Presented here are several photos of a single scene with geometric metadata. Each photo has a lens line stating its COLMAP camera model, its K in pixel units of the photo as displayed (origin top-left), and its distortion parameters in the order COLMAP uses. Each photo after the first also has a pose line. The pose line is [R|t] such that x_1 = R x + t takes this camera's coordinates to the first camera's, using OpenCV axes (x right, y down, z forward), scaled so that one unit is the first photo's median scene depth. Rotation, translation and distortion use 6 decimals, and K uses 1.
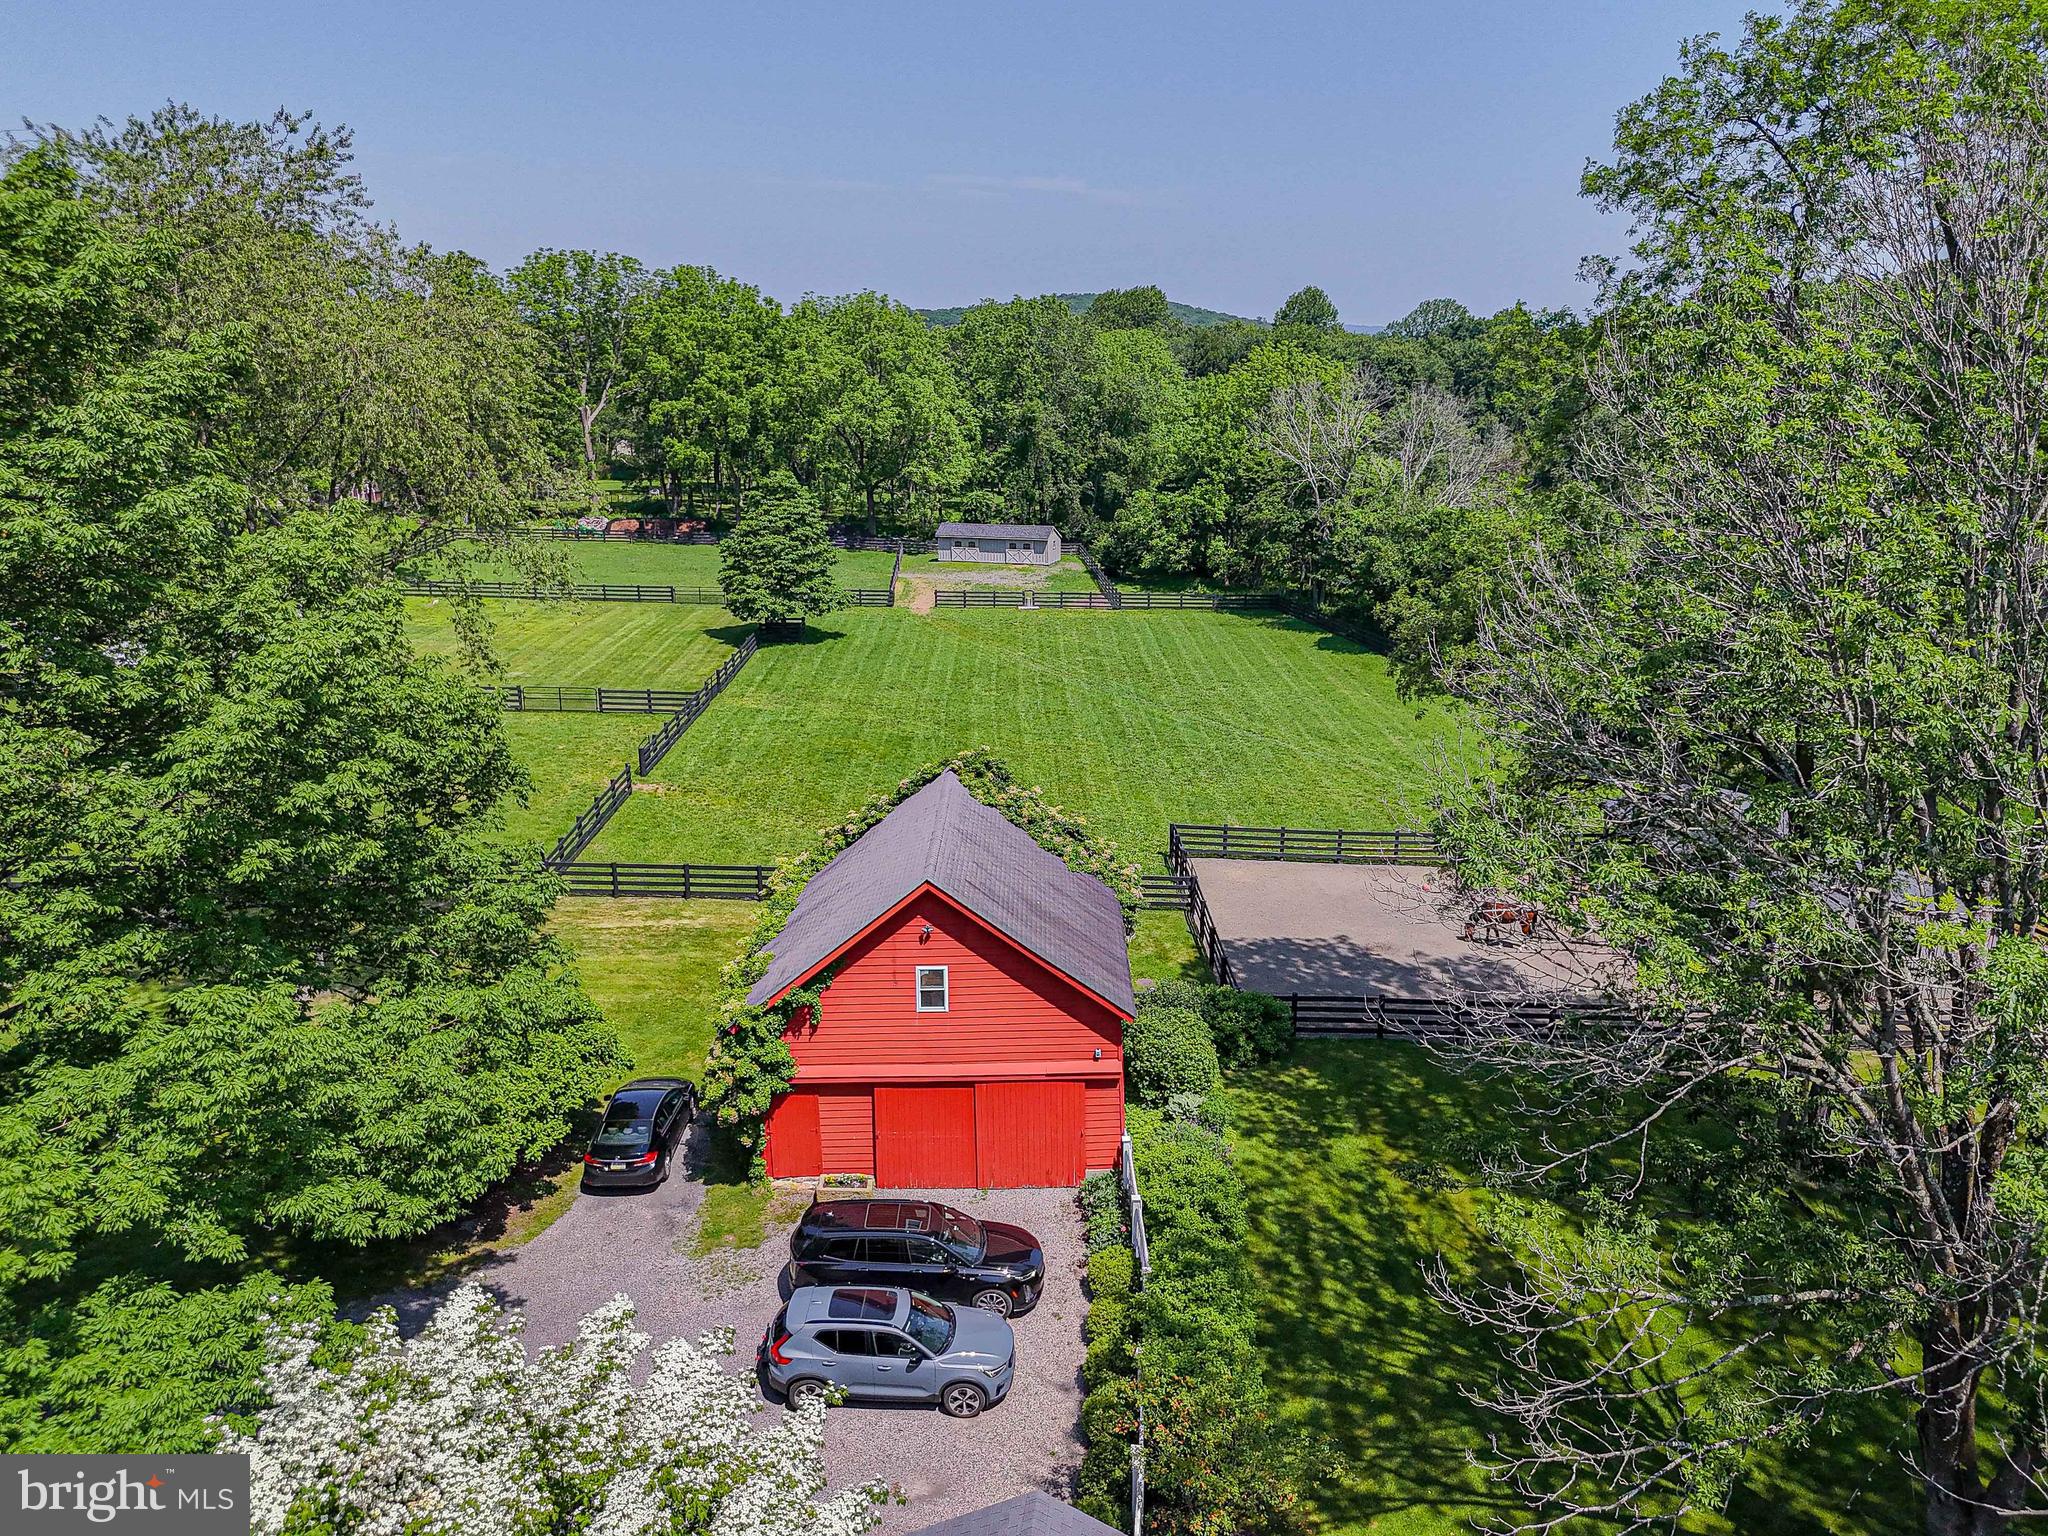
lens RADIAL K [[1510.4, 0, 1024.0], [0, 1510.4, 768.0], [0, 0, 1]] dist [0.076335, -0.075627]
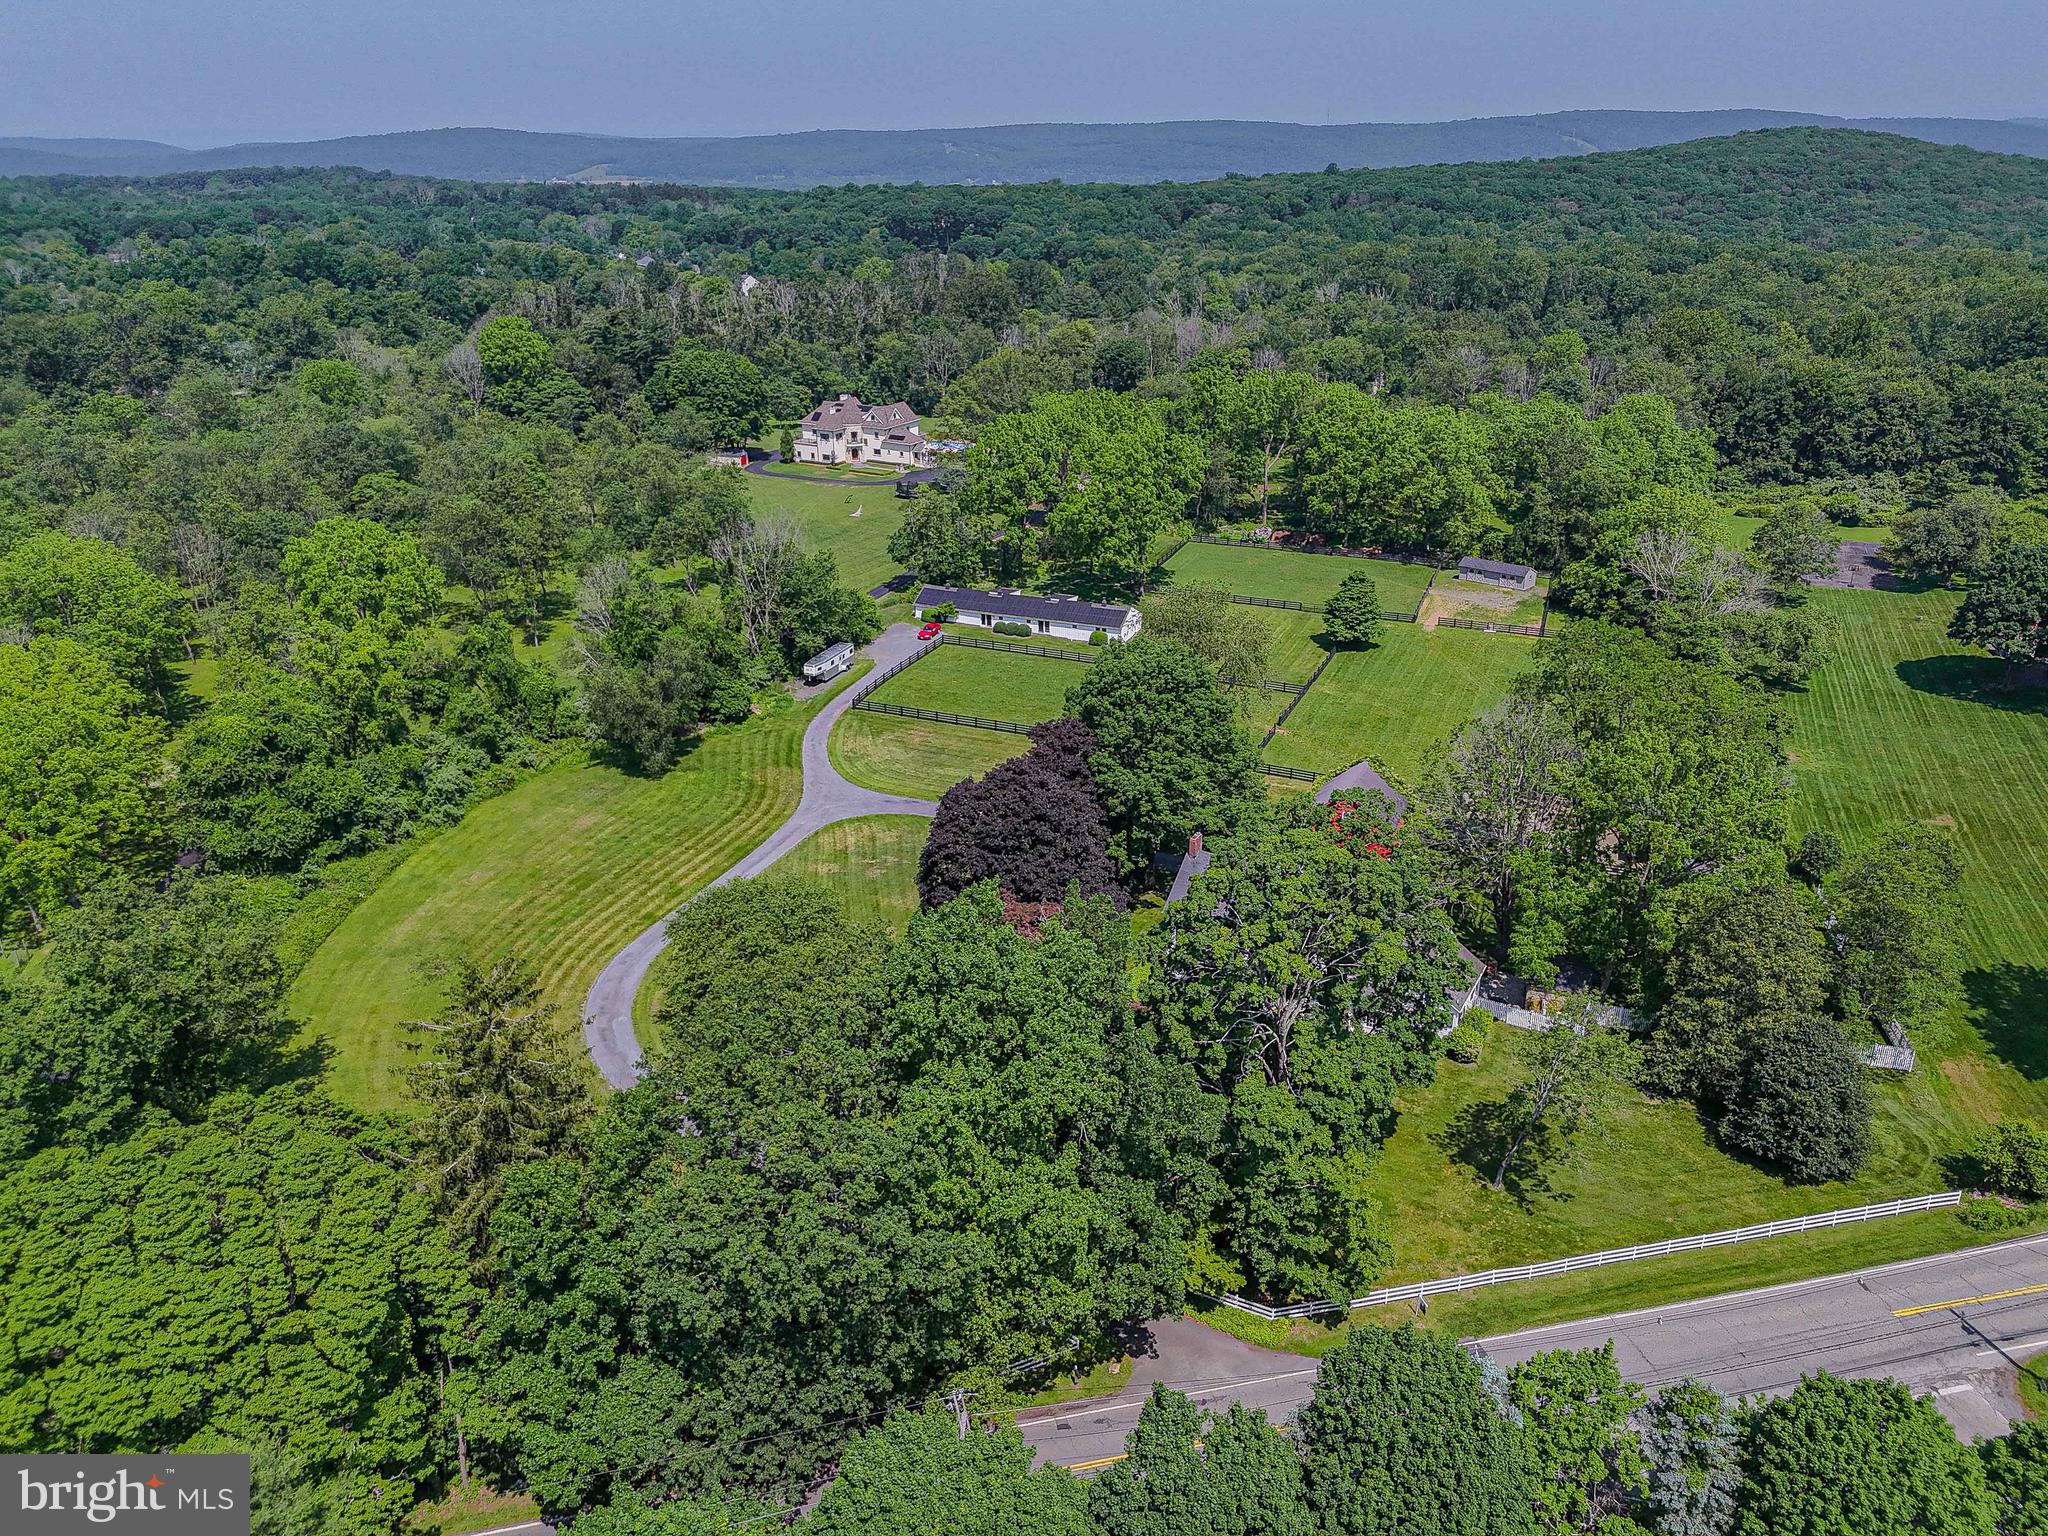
lens RADIAL K [[1510.4, 0, 1024.0], [0, 1510.4, 768.0], [0, 0, 1]] dist [0.076335, -0.075627]
pose [[0.917295, 0.147023, -0.370074, 0.222550], [-0.101045, 0.984867, 0.140808, -0.168062], [0.385176, -0.091769, 0.918269, -1.092016]]
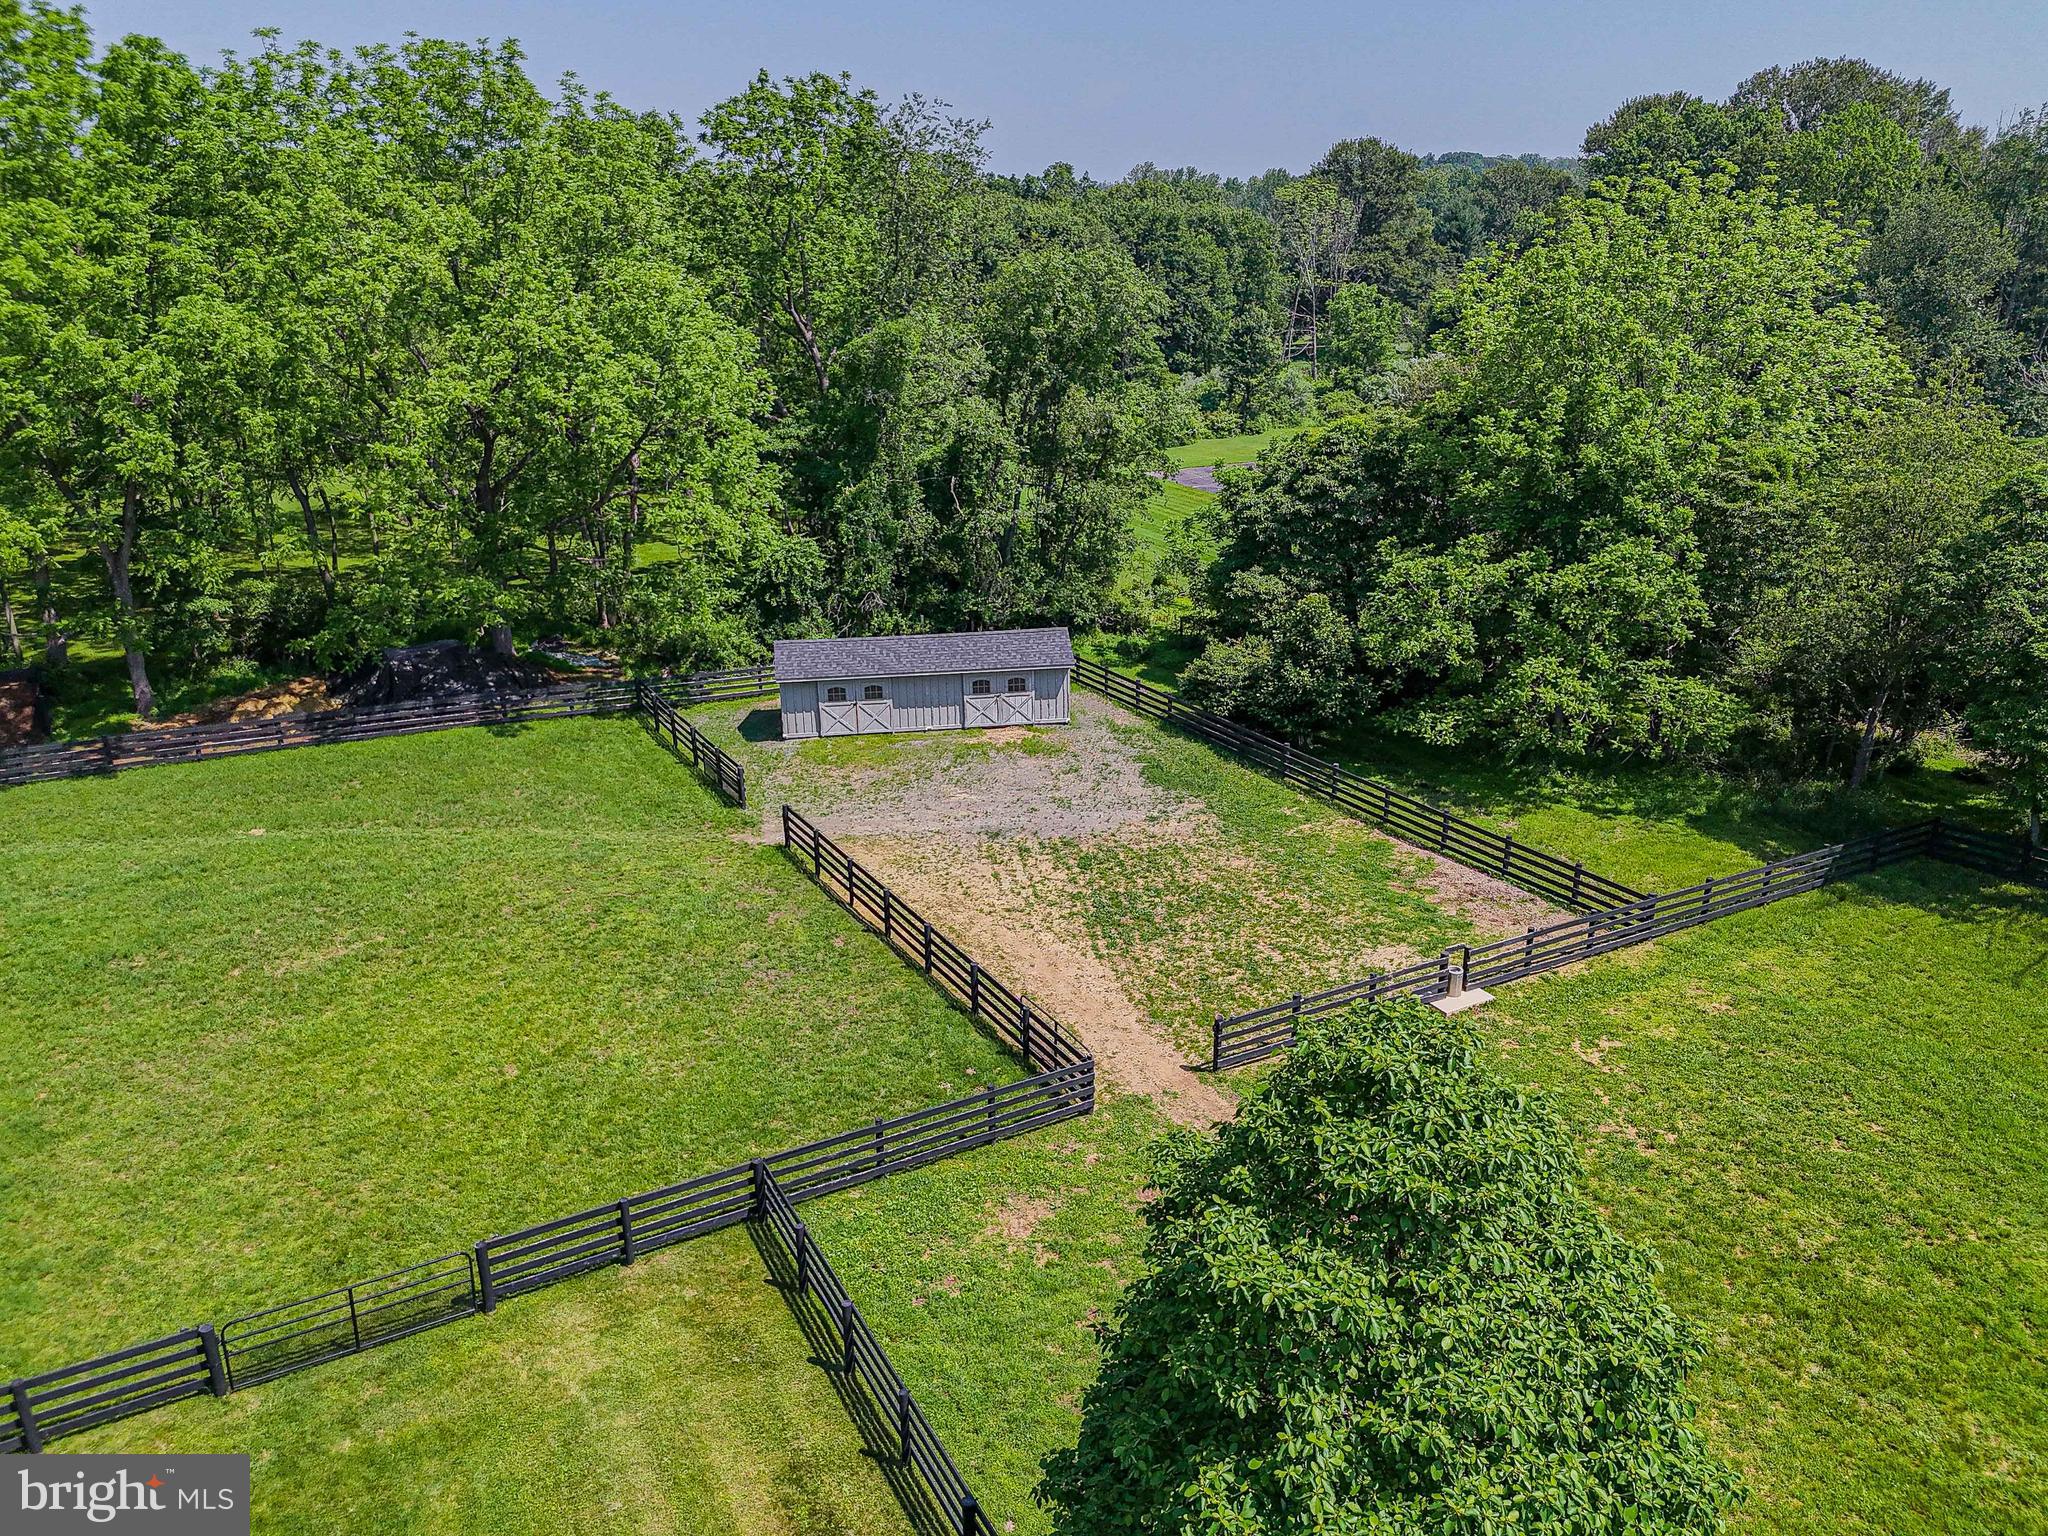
lens RADIAL K [[1507.4, 0, 1024.0], [0, 1507.4, 768.0], [0, 0, 1]] dist [0.036082, 0.002909]
pose [[0.893555, -0.160823, 0.419160, -0.233834], [0.128761, 0.986218, 0.103902, -0.227757], [-0.430093, -0.038871, 0.901947, 0.863724]]
